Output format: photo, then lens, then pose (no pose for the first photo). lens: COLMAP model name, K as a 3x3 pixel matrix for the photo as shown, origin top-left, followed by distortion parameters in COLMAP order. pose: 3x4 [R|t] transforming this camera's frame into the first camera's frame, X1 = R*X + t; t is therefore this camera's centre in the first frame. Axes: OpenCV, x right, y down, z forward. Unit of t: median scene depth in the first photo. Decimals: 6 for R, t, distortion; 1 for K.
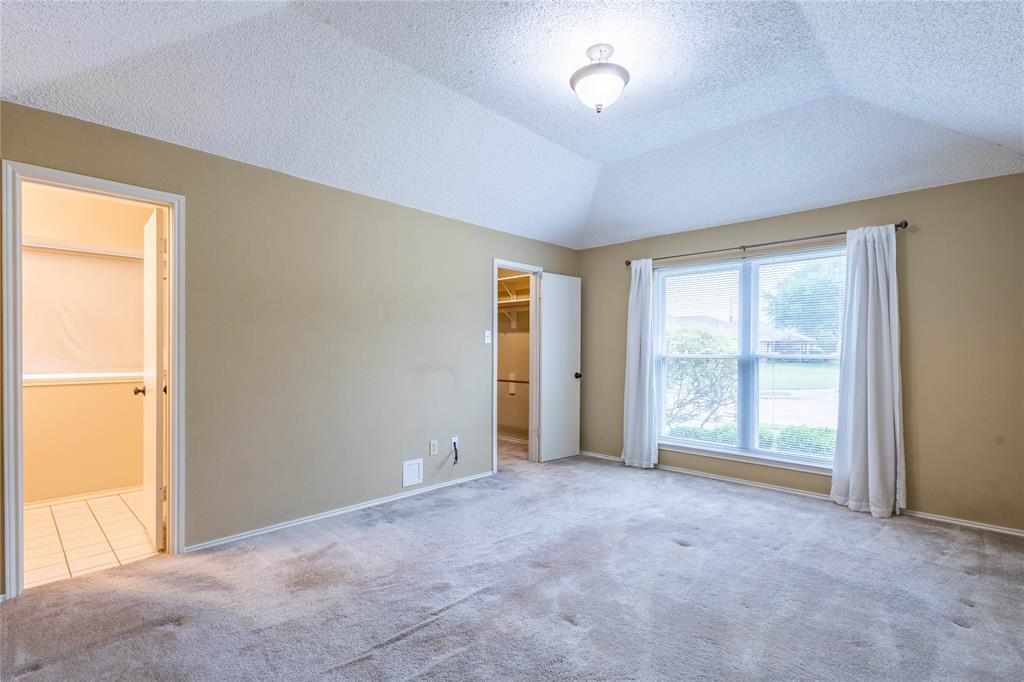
lens RADIAL K [[475.5, 0, 503.7], [0, 475.5, 348.3], [0, 0, 1]] dist [0.011364, -0.002265]
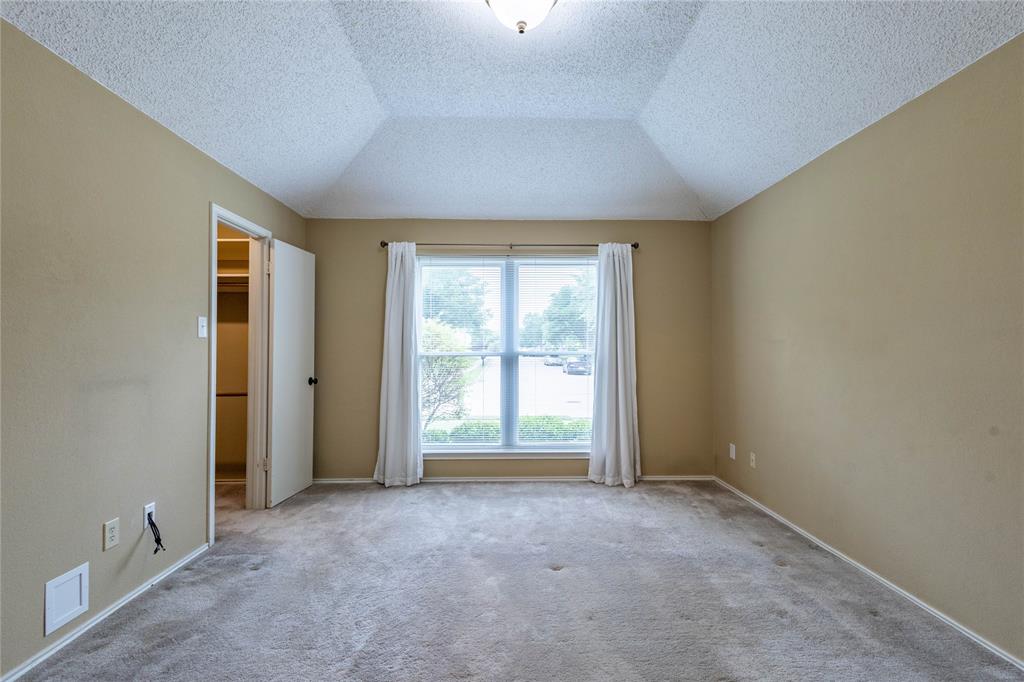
lens RADIAL K [[475.5, 0, 515.7], [0, 475.5, 338.2], [0, 0, 1]] dist [0.011364, -0.002265]
pose [[0.699998, 0.010112, 0.714073, -0.207984], [0.000699, 0.999890, -0.014844, -0.000656], [-0.714144, 0.010890, 0.699914, 0.292012]]
